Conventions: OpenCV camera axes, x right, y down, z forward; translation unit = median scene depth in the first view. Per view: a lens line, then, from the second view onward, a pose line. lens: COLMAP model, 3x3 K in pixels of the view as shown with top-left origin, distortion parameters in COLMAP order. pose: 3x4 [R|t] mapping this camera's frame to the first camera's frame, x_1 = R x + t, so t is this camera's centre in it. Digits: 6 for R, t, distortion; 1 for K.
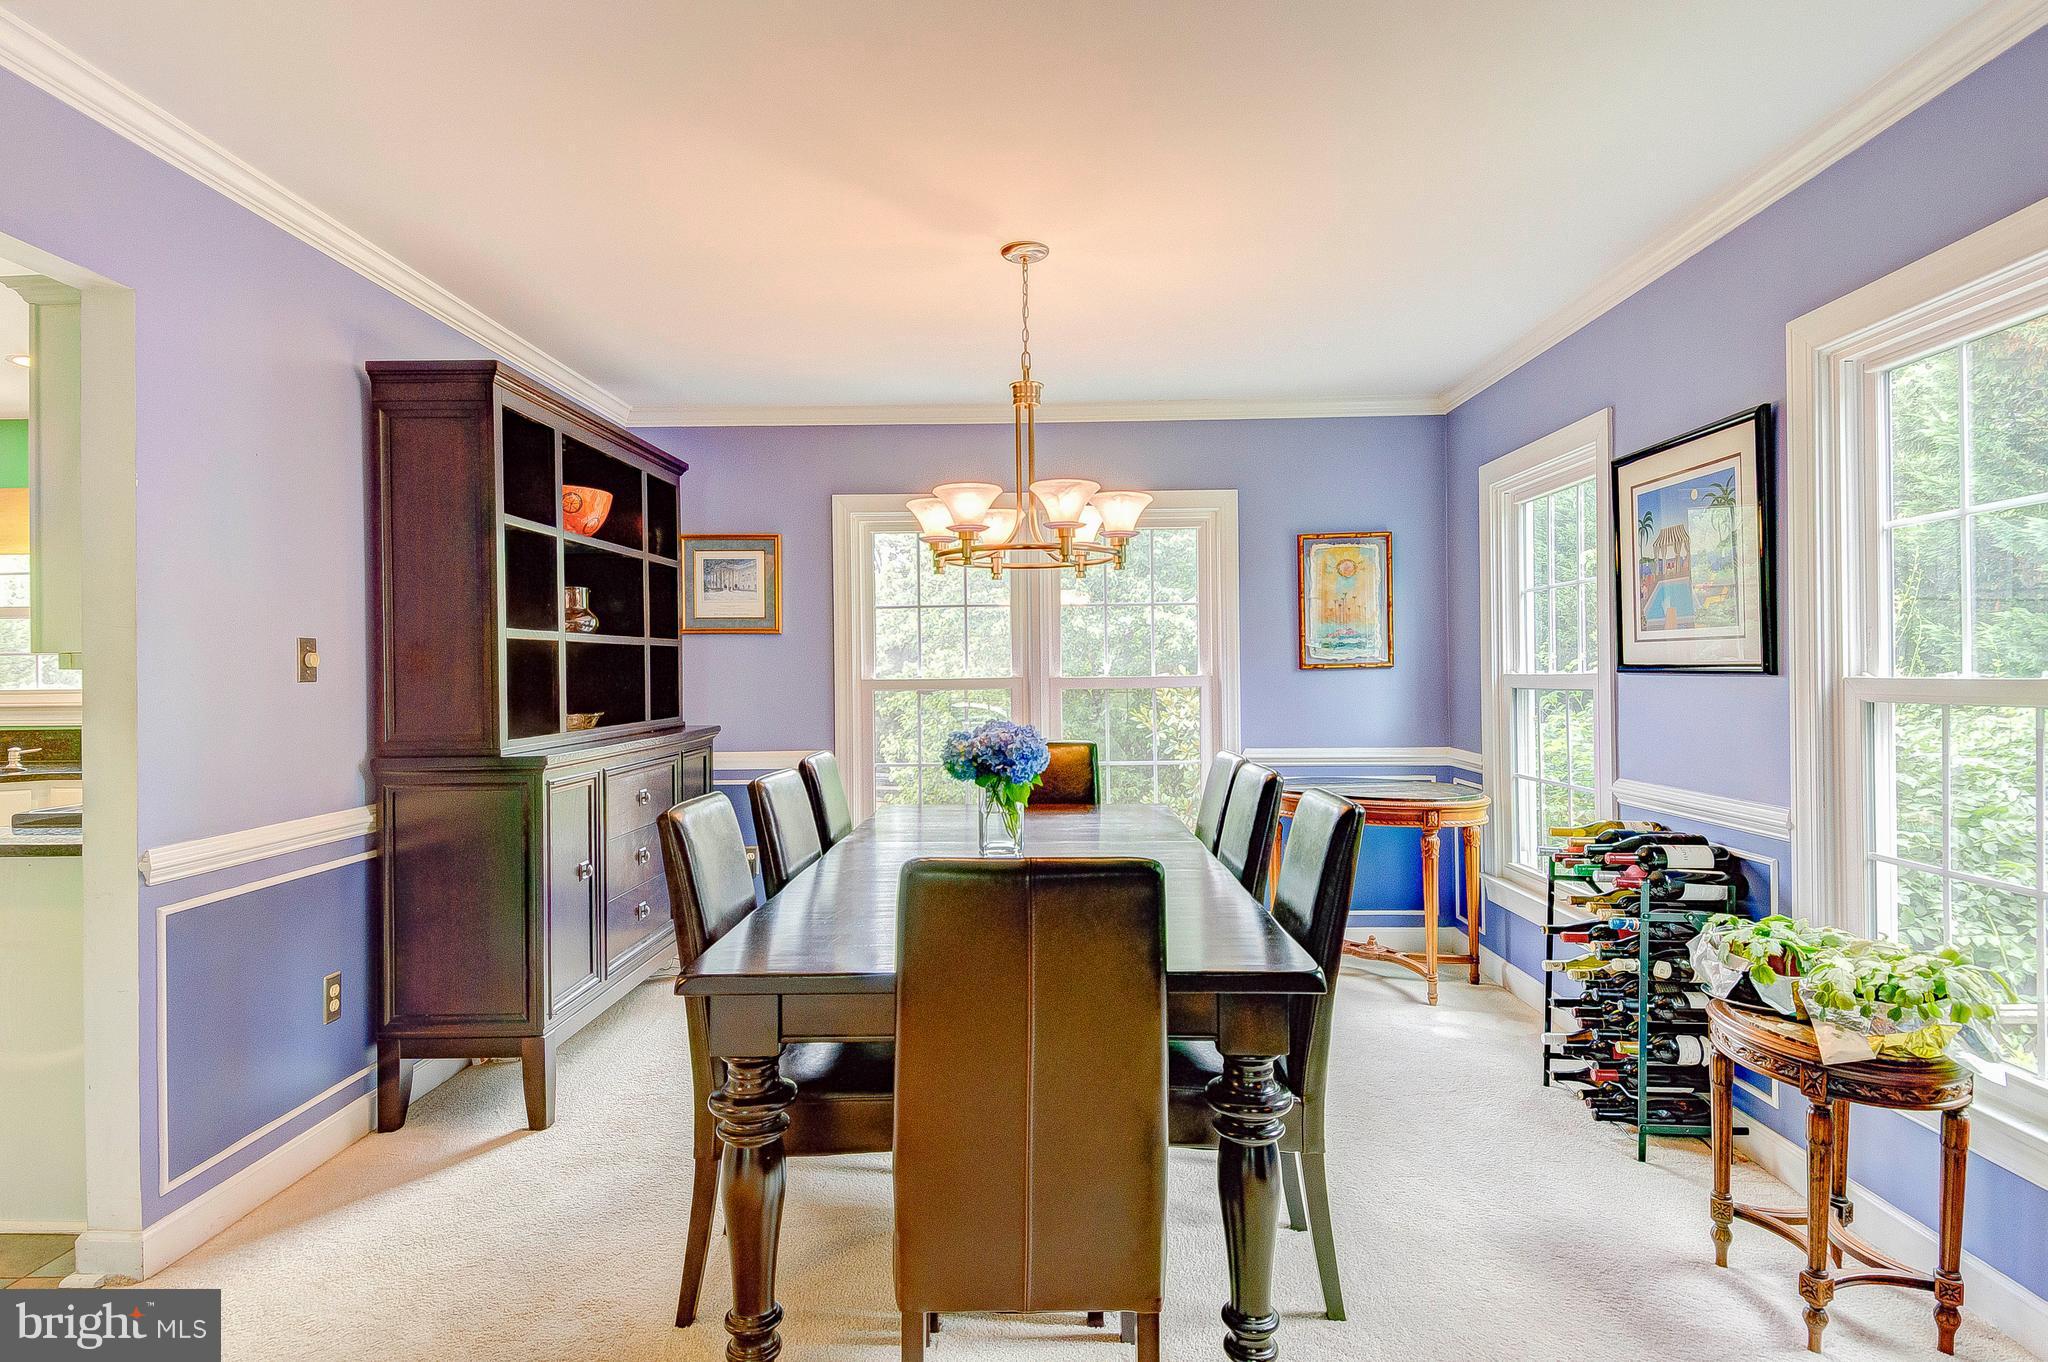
lens RADIAL K [[1115.9, 0, 1019.7], [0, 1115.9, 666.2], [0, 0, 1]] dist [0.048633, -0.038705]
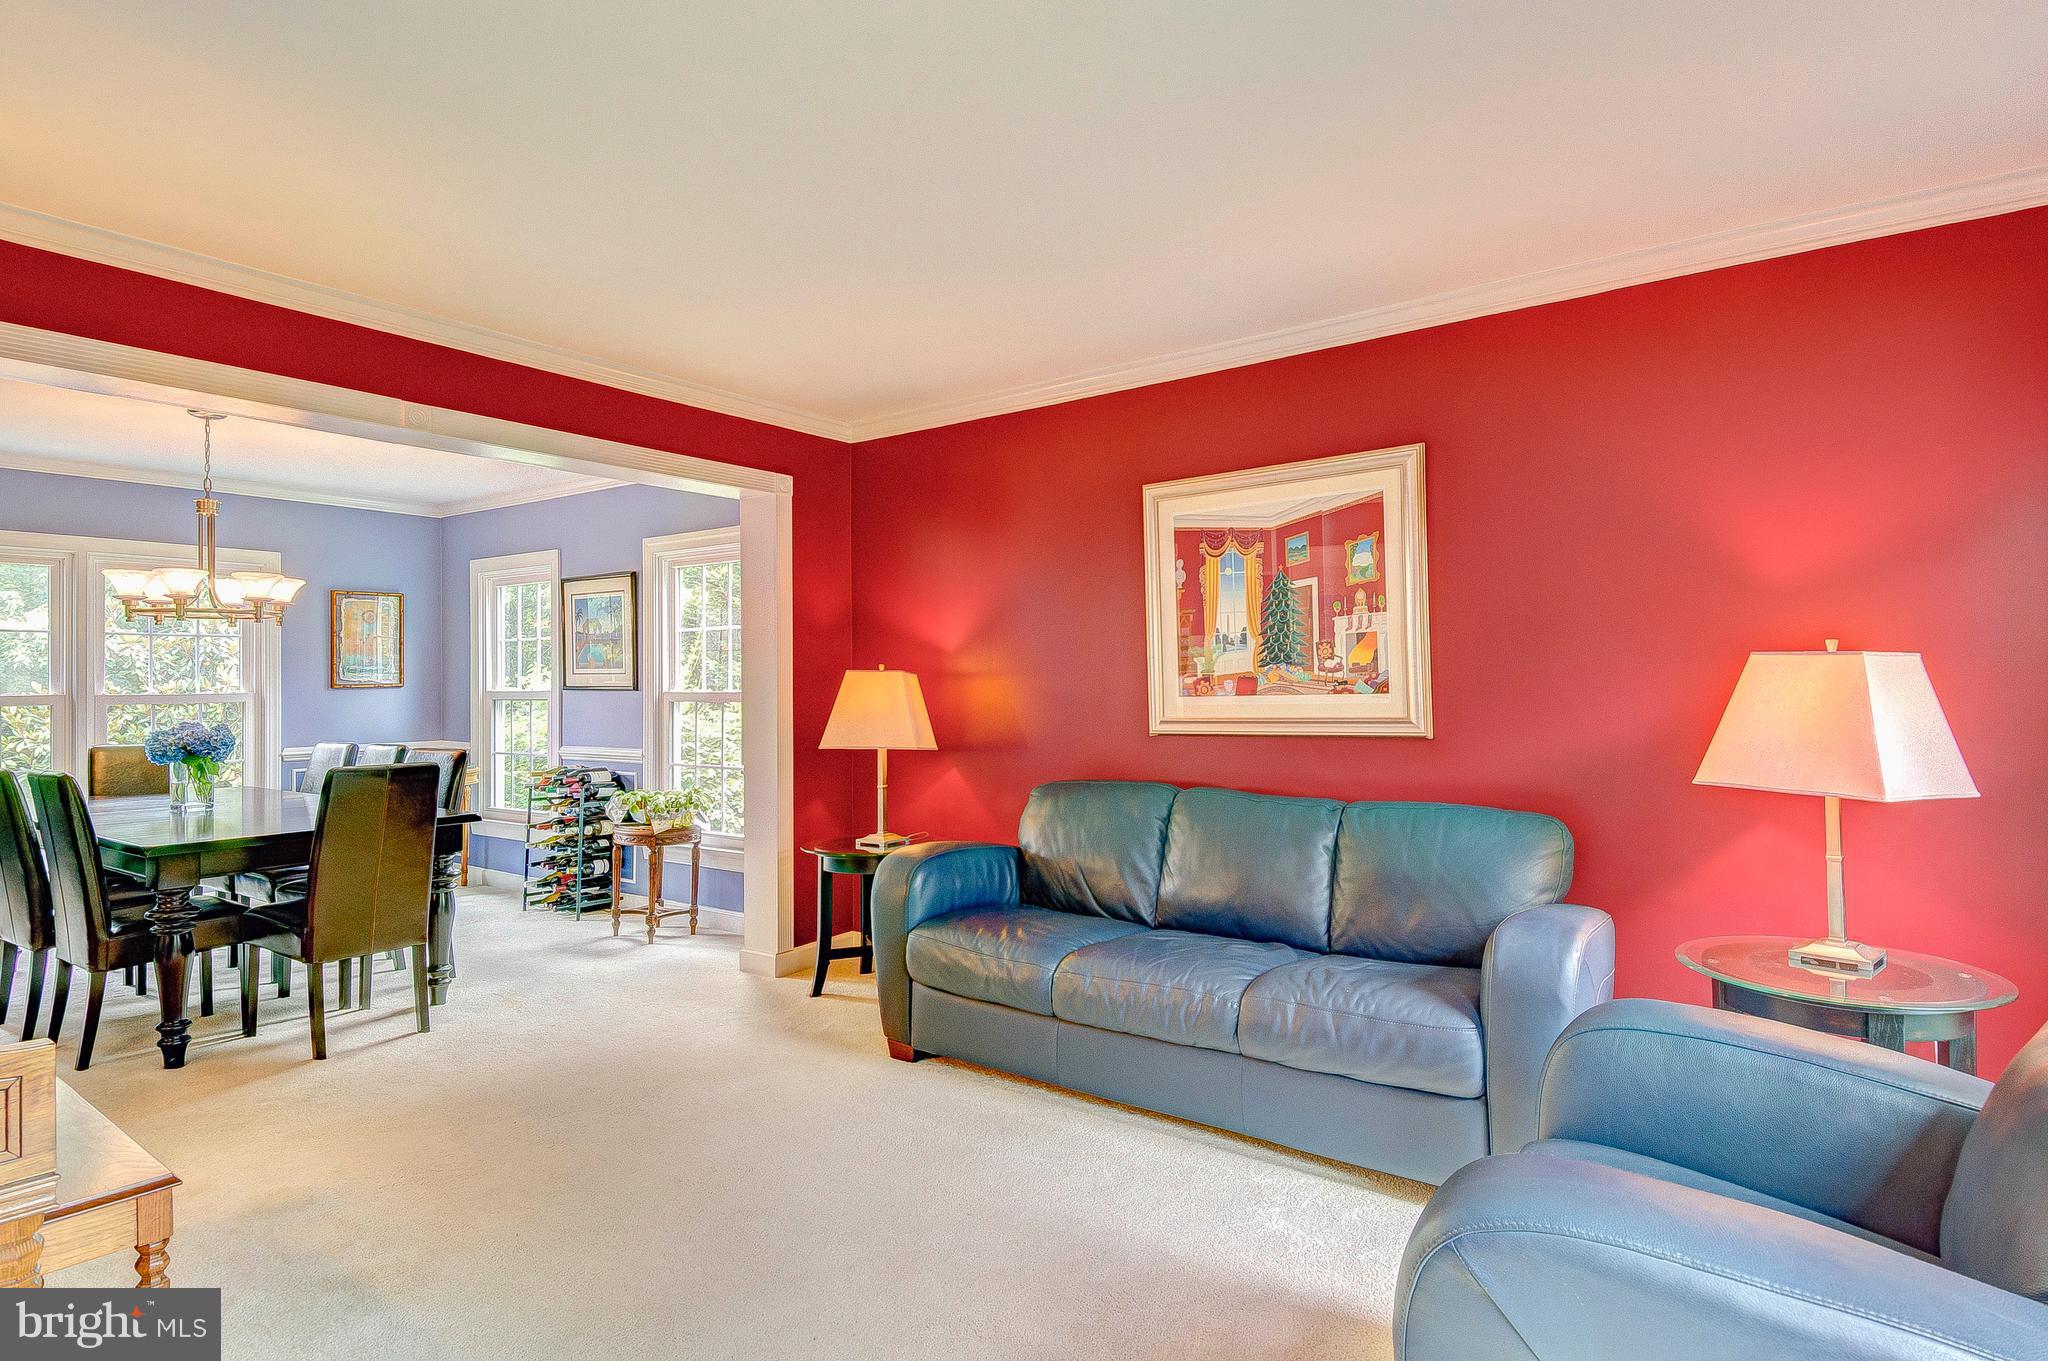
lens RADIAL K [[1076.7, 0, 1030.3], [0, 1076.7, 668.3], [0, 0, 1]] dist [0.074607, -0.061478]
pose [[0.580459, 0.014354, 0.814163, -0.615938], [-0.003702, 0.999881, -0.014989, -0.007817], [-0.814281, 0.005686, 0.580443, -0.858802]]
